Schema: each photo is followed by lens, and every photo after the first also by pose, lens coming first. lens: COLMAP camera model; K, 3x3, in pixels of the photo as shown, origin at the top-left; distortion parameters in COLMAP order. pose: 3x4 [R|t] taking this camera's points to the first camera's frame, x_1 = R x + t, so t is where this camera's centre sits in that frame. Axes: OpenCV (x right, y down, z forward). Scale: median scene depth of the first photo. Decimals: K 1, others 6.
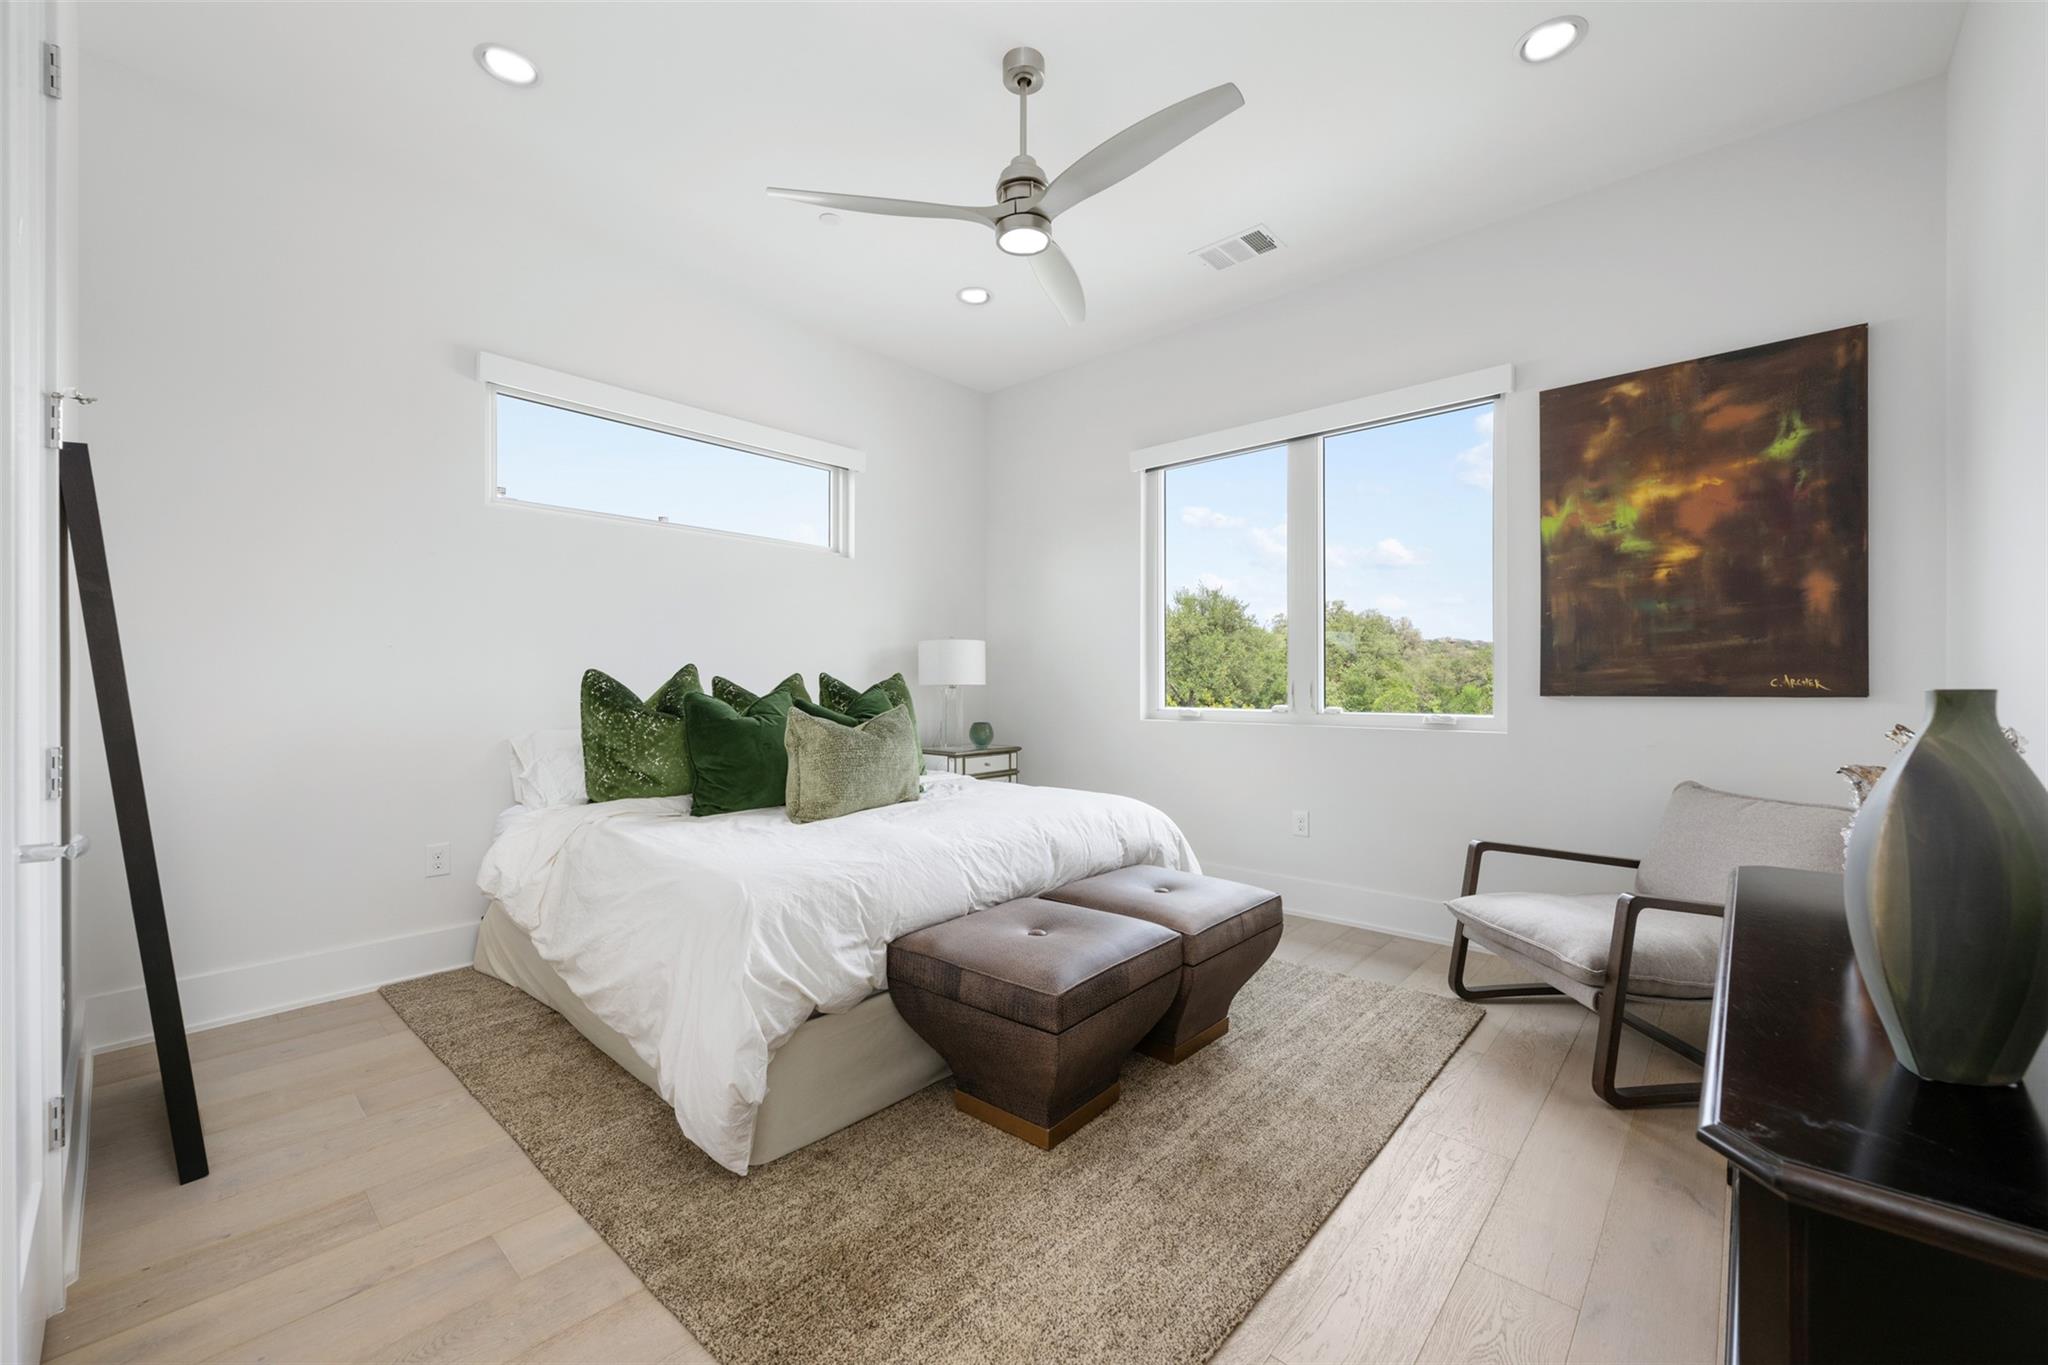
lens RADIAL K [[829.1, 0, 1024.8], [0, 829.1, 679.8], [0, 0, 1]] dist [0.003449, 0.000254]
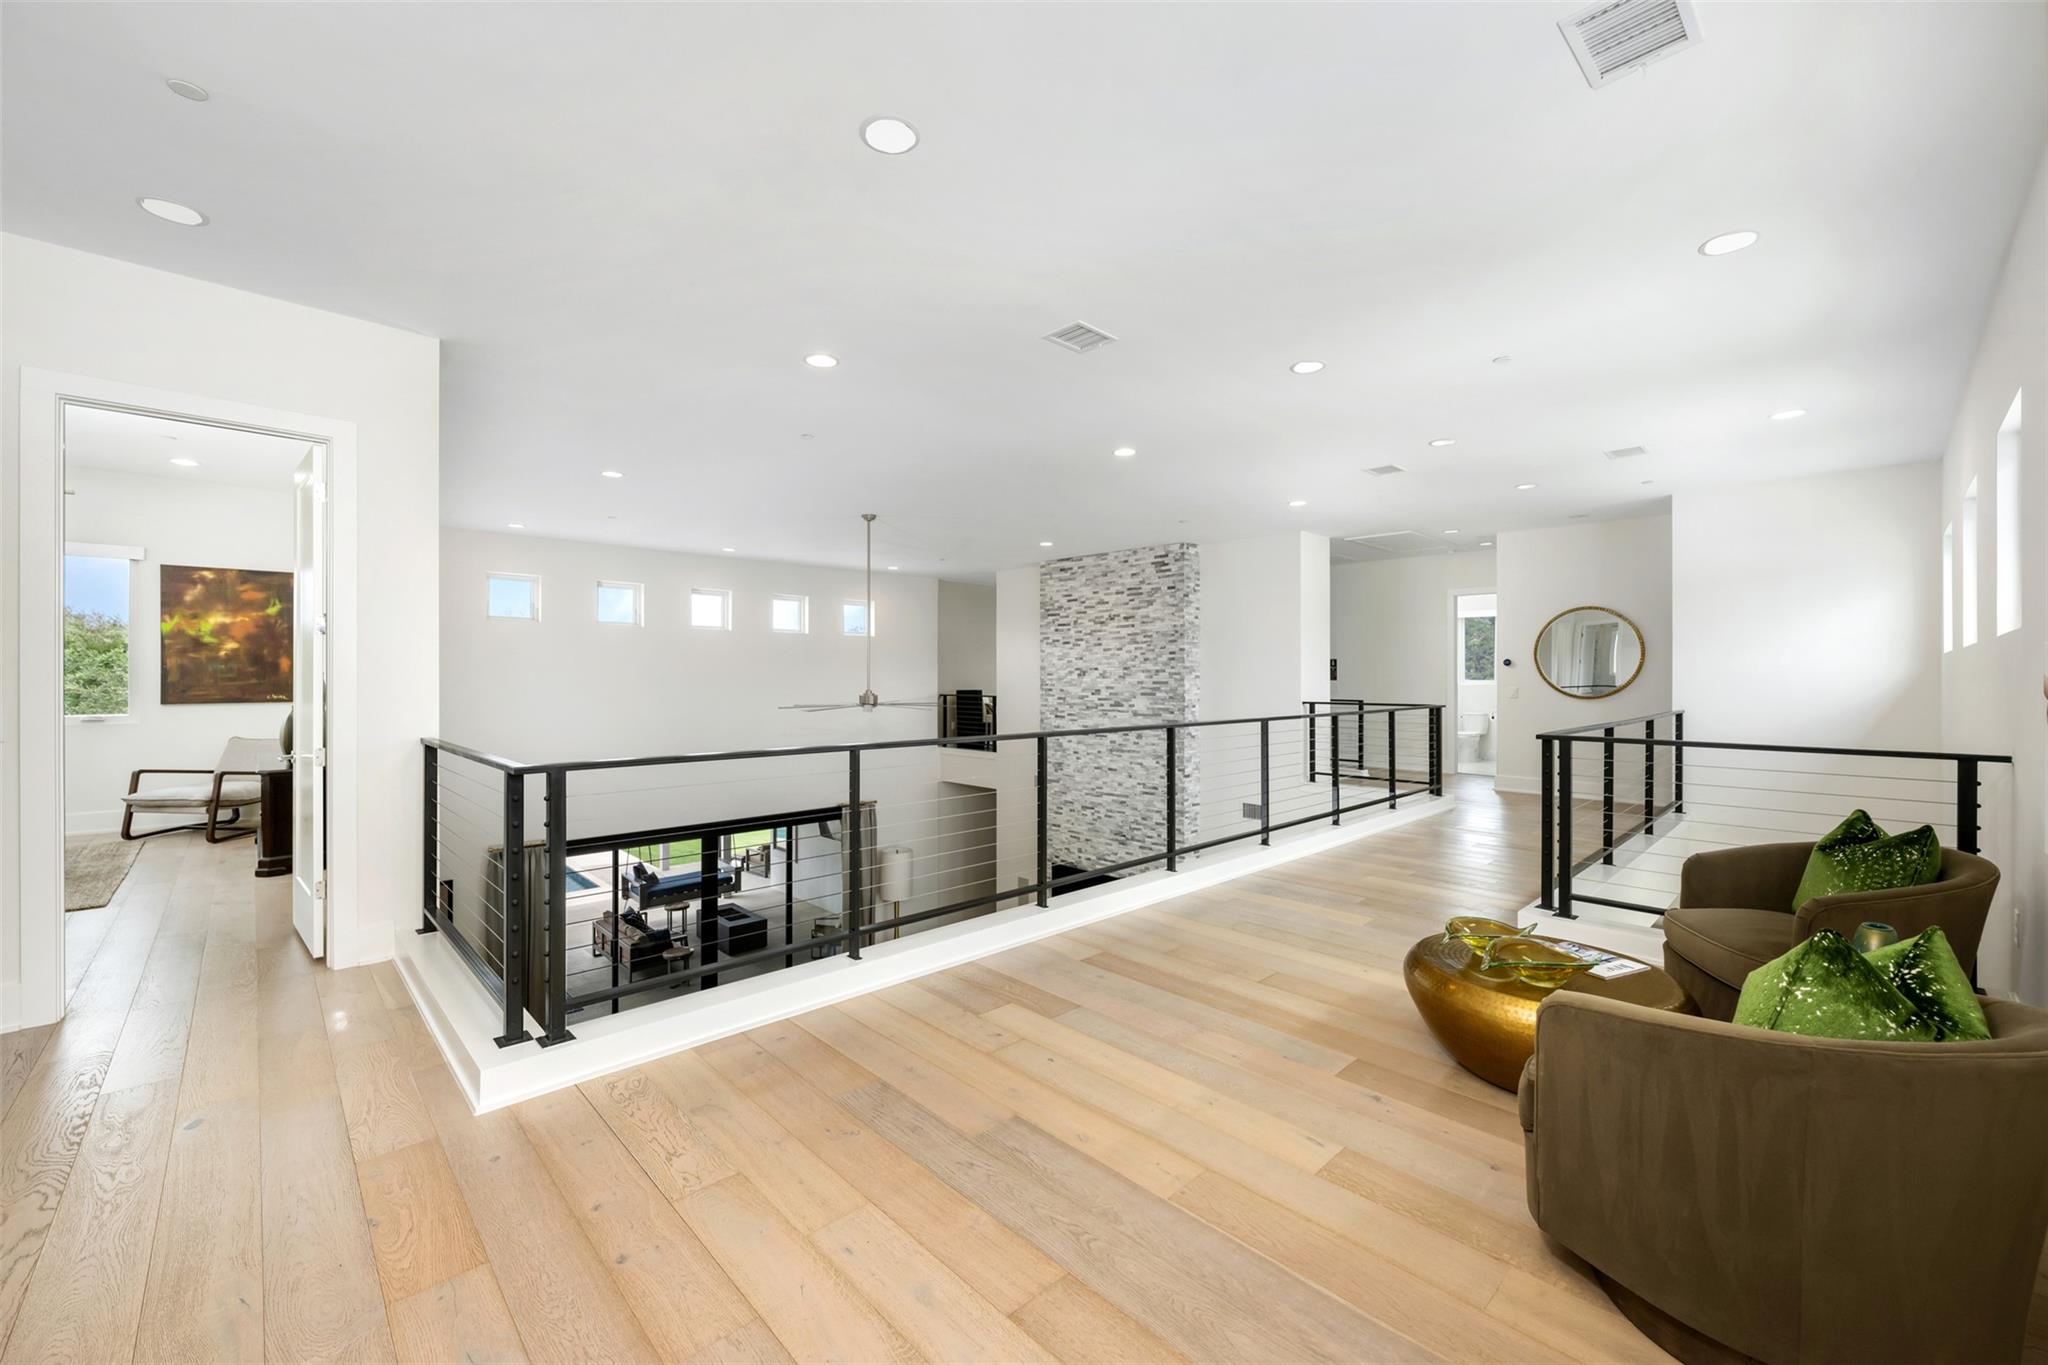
lens RADIAL K [[829.1, 0, 1025.6], [0, 829.1, 682.0], [0, 0, 1]] dist [0.003449, 0.000254]
pose [[0.081100, 0.003436, 0.996700, -1.481374], [-0.000481, 0.999994, -0.003408, -0.035337], [-0.996706, -0.000203, 0.081101, -1.553608]]
